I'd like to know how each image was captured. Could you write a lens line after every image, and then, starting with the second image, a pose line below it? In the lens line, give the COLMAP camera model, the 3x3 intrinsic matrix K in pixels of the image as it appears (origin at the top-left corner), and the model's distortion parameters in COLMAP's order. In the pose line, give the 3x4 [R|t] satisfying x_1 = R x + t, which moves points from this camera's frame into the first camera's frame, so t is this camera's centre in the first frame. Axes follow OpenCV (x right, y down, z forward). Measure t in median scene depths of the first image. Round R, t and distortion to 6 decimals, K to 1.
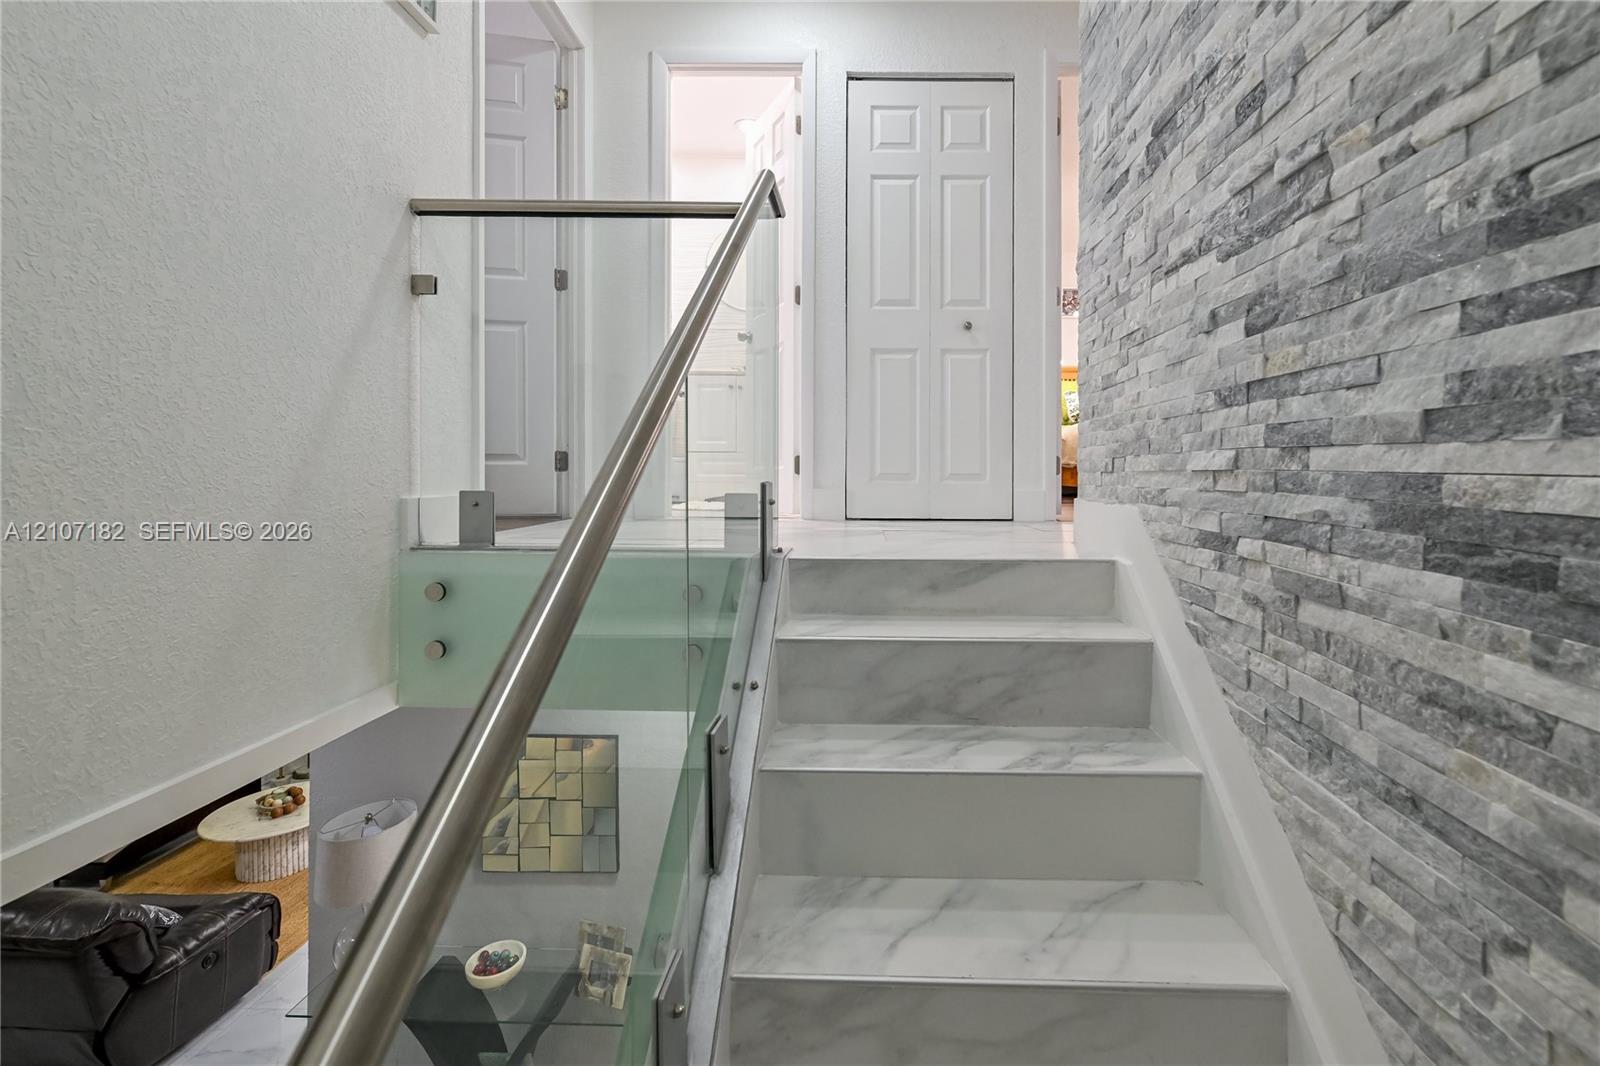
lens RADIAL K [[691.5, 0, 878.5], [0, 691.5, 470.3], [0, 0, 1]] dist [-0.001530, 0.000092]
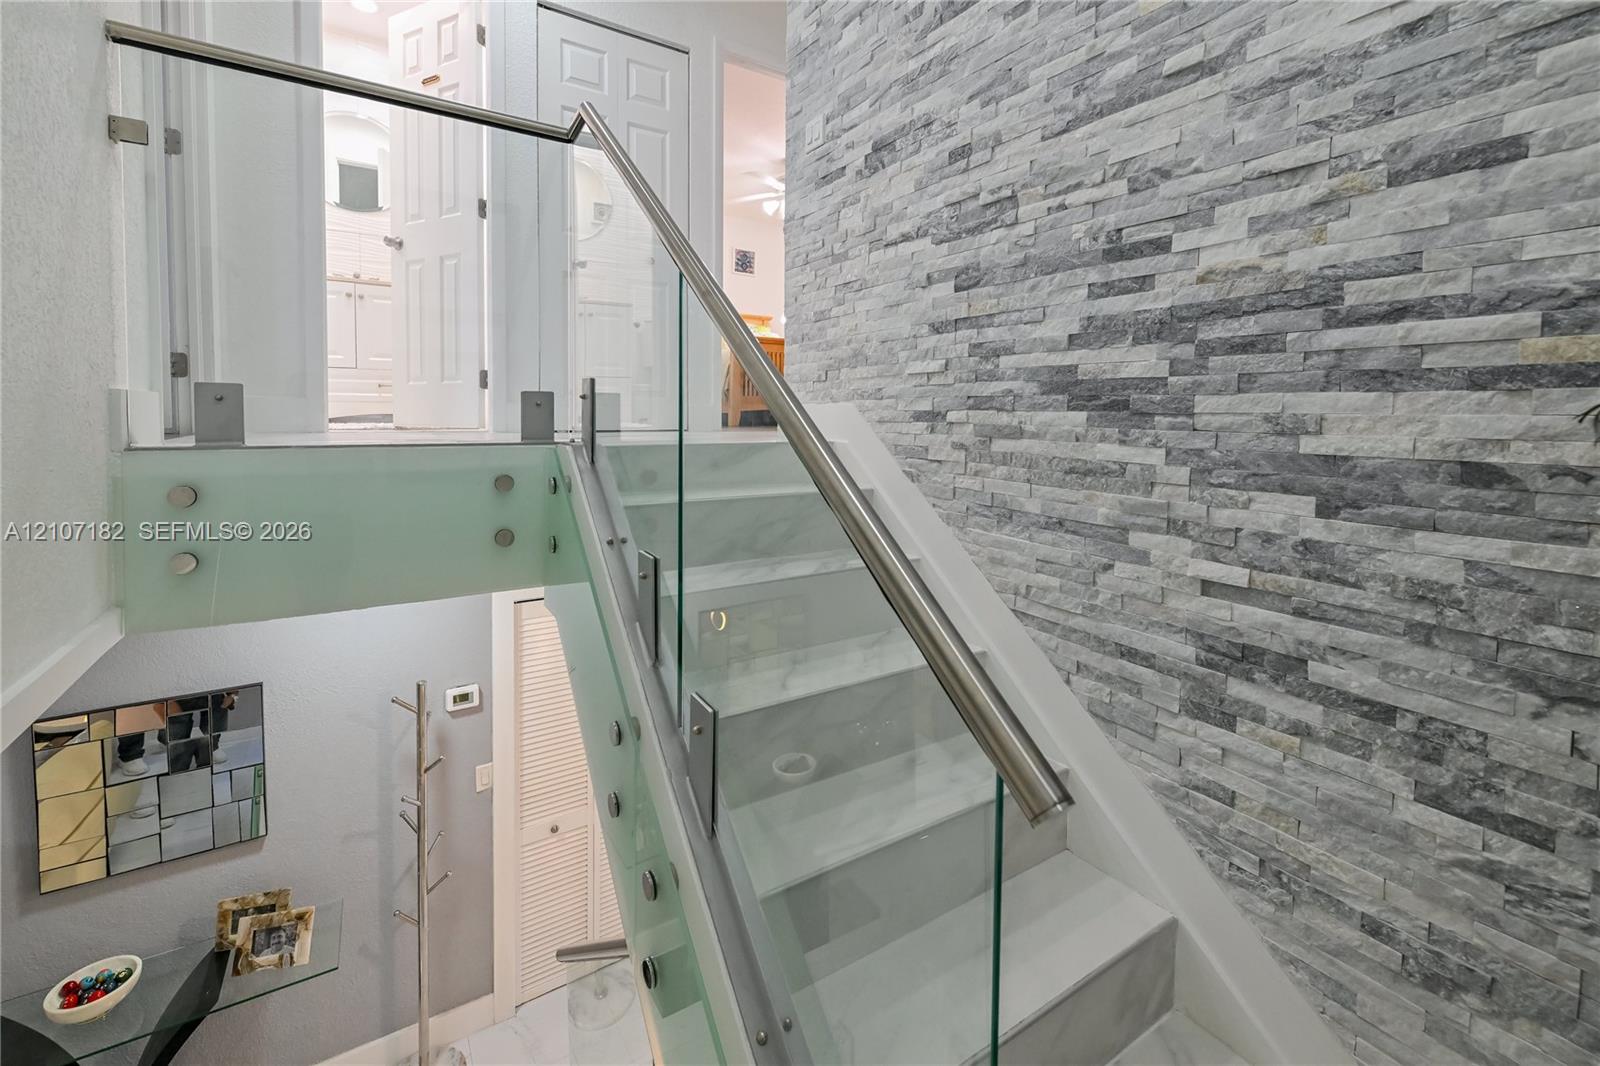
lens RADIAL K [[664.4, 0, 804.7], [0, 664.4, 435.0], [0, 0, 1]] dist [0.001217, -0.000365]
pose [[0.842313, -0.014427, 0.538796, -0.748343], [-0.004738, 0.999405, 0.034168, 0.116955], [-0.538968, -0.031332, 0.841743, -0.208856]]
